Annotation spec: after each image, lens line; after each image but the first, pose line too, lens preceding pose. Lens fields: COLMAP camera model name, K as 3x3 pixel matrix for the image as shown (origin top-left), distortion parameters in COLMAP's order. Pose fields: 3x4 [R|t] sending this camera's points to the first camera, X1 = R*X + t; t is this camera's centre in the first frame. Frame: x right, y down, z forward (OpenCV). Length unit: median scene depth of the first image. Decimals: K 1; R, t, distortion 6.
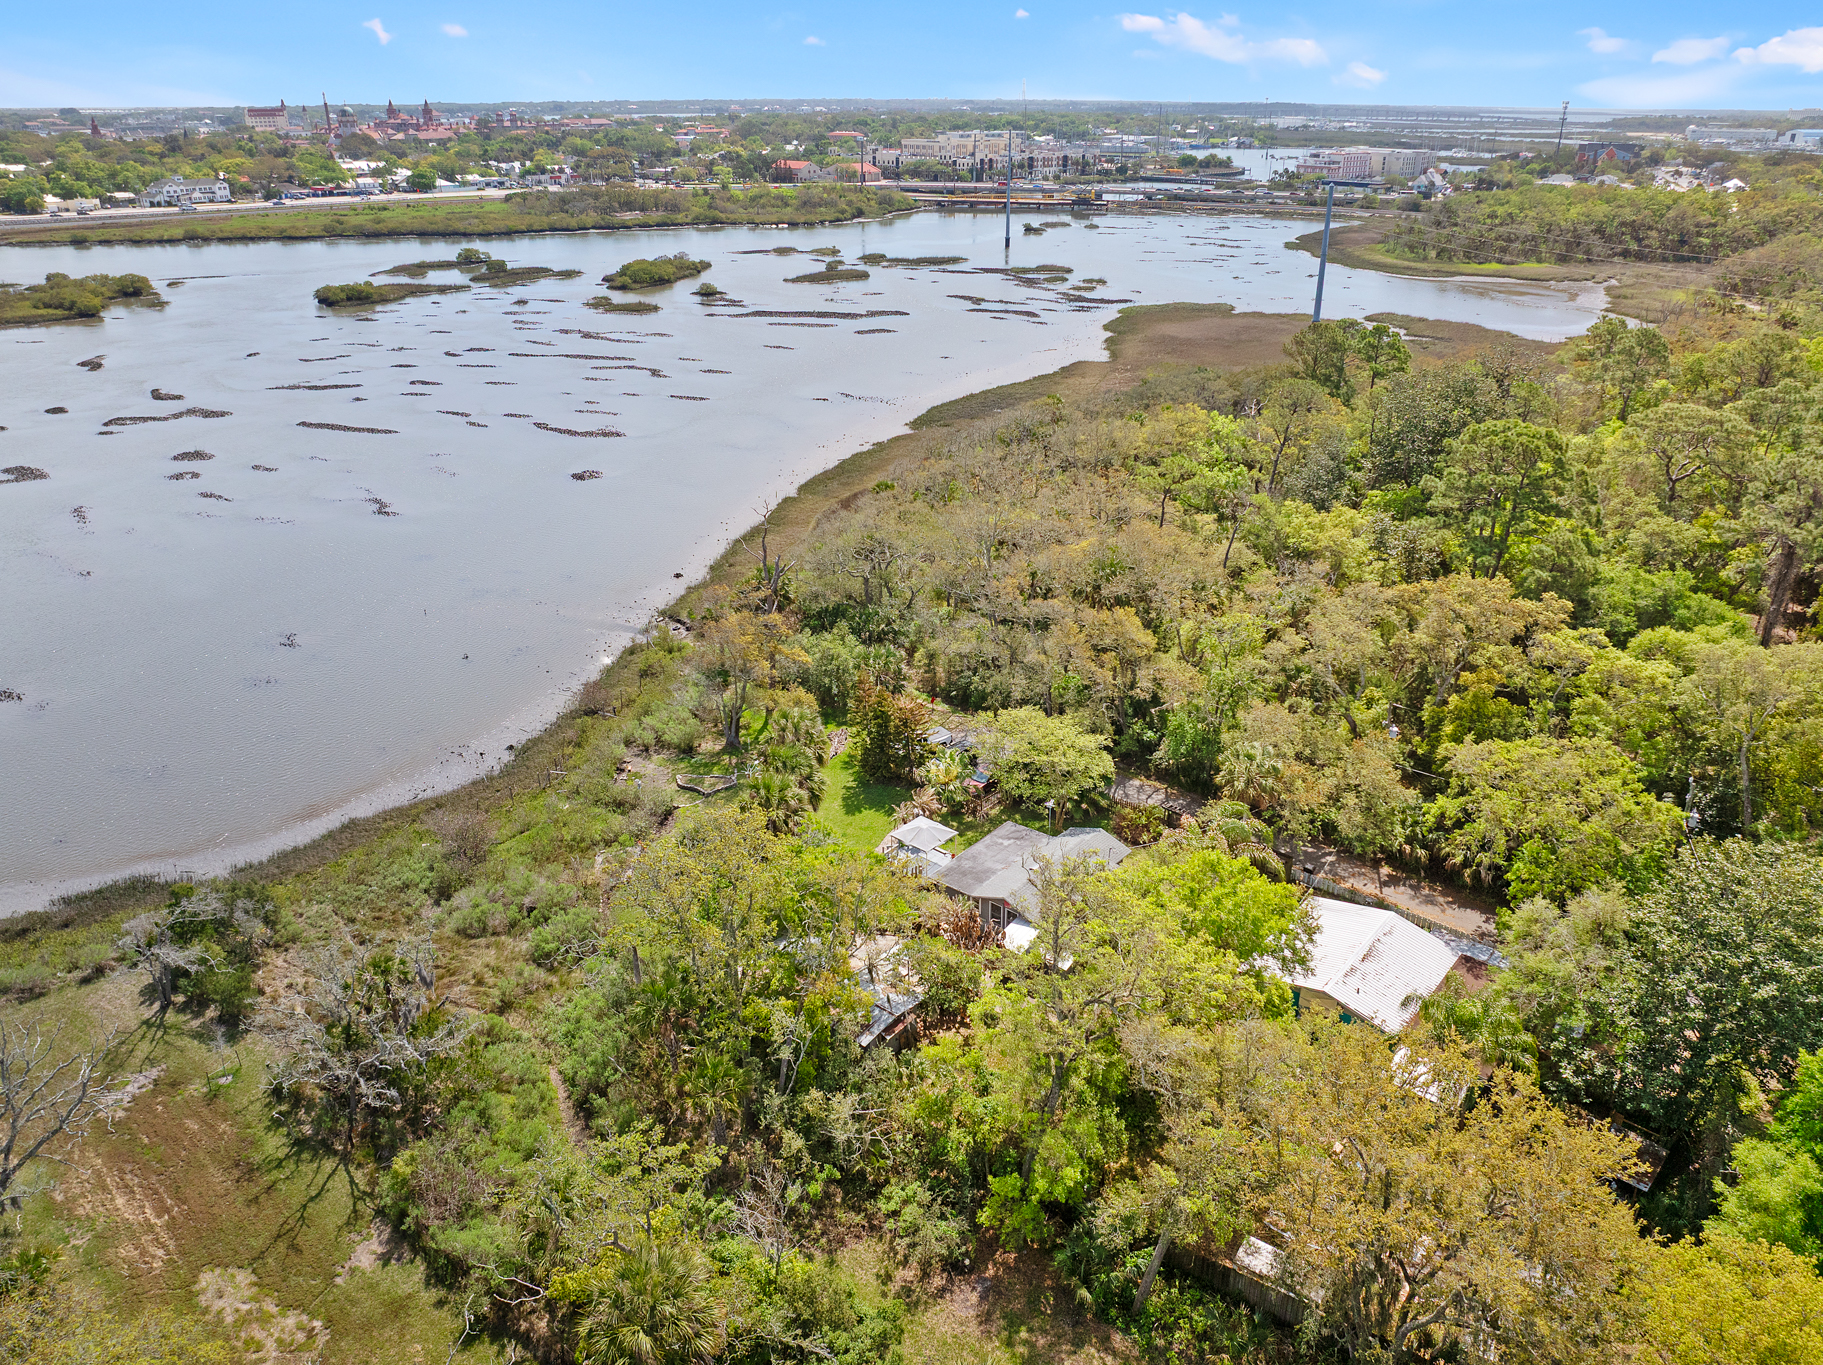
lens RADIAL K [[1284.8, 0, 902.5], [0, 1284.8, 681.2], [0, 0, 1]] dist [-0.049039, 0.022277]
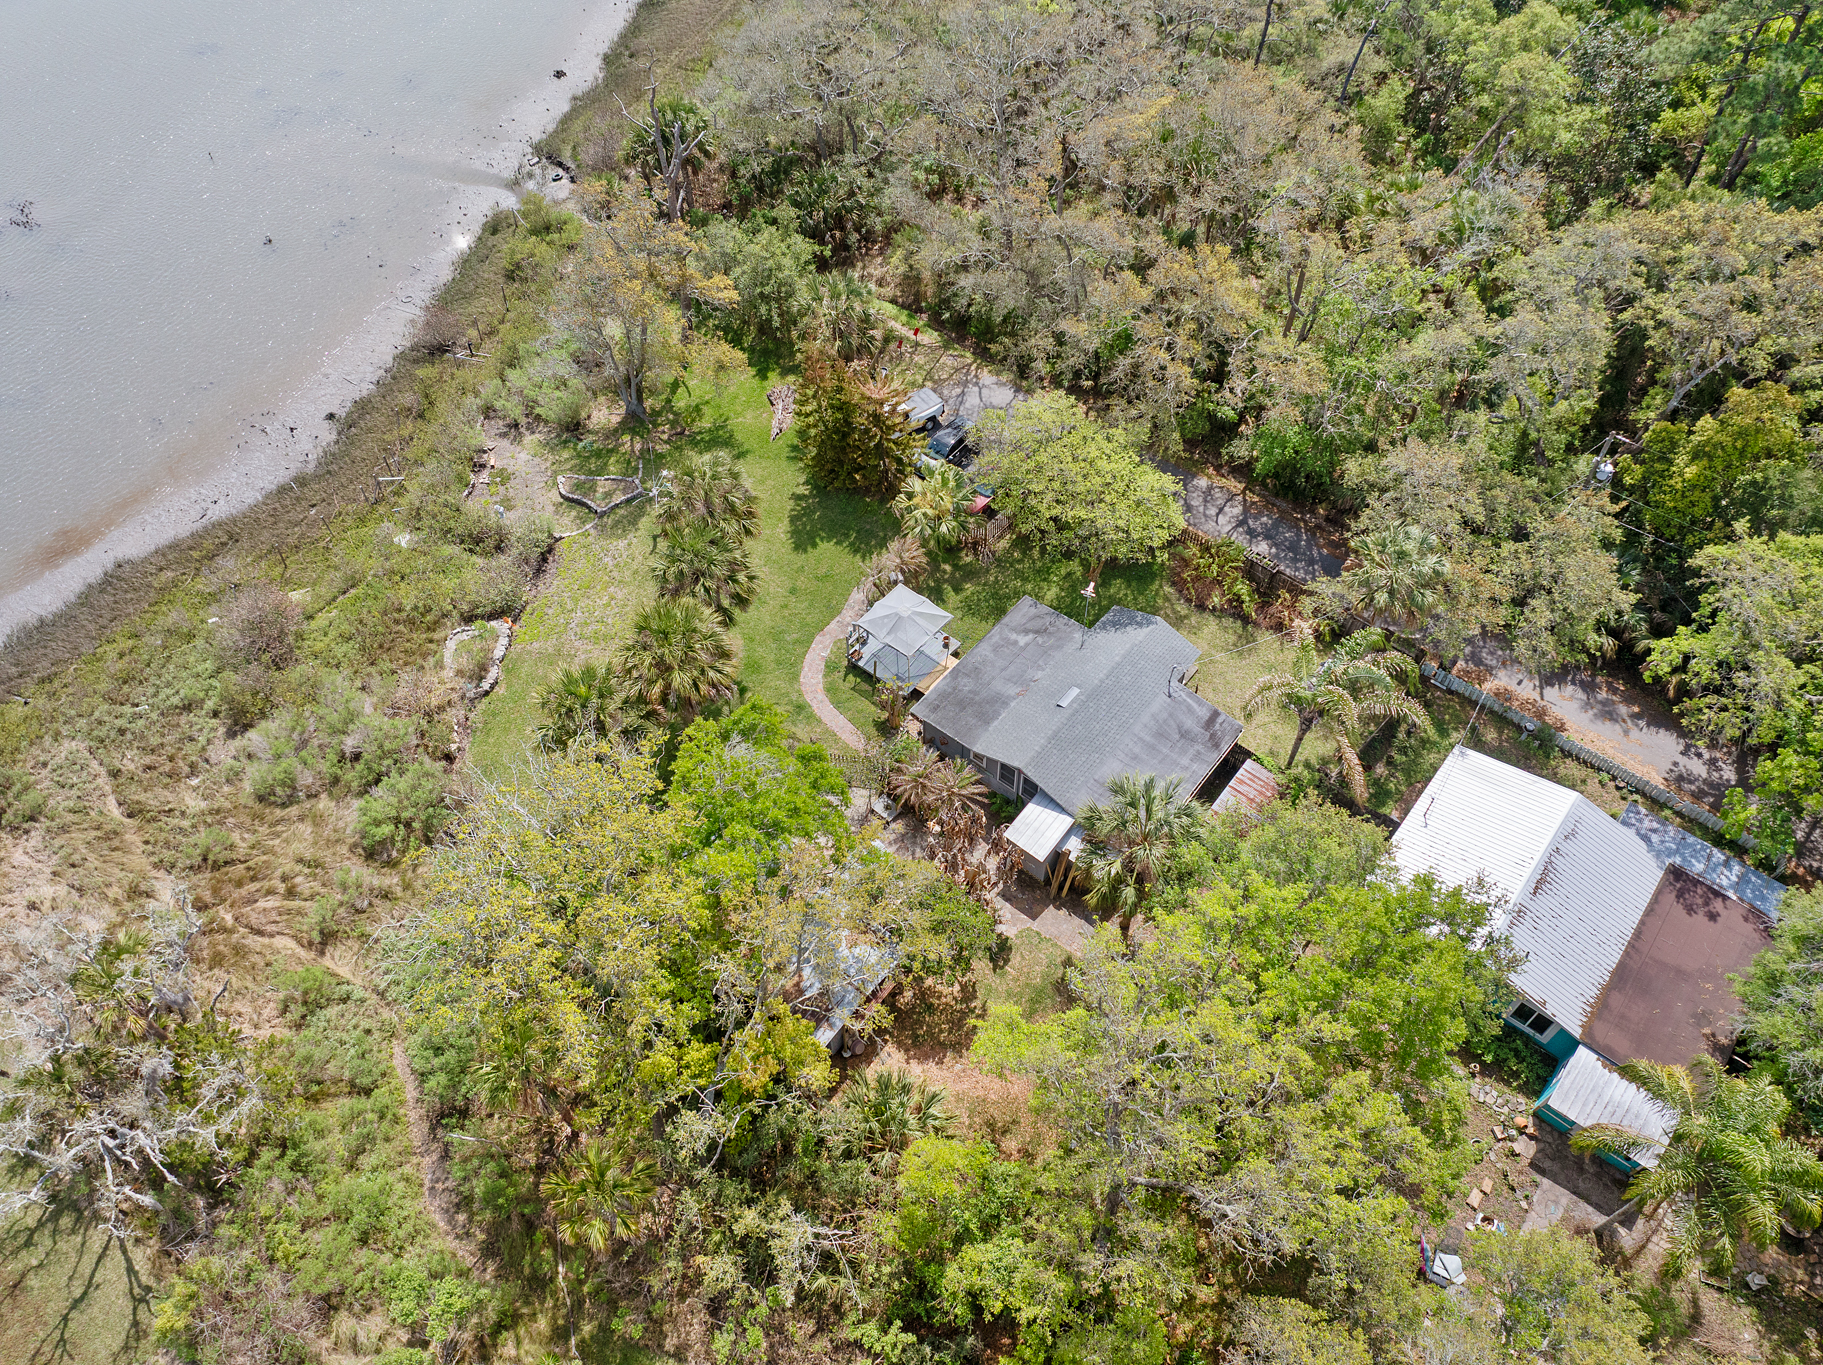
lens RADIAL K [[1284.8, 0, 886.9], [0, 1284.8, 692.9], [0, 0, 1]] dist [-0.049039, 0.022277]
pose [[0.999893, -0.014028, -0.004203, 0.008661], [0.014391, 0.888087, 0.459450, -0.147208], [-0.002712, -0.459461, 0.888194, 0.317572]]
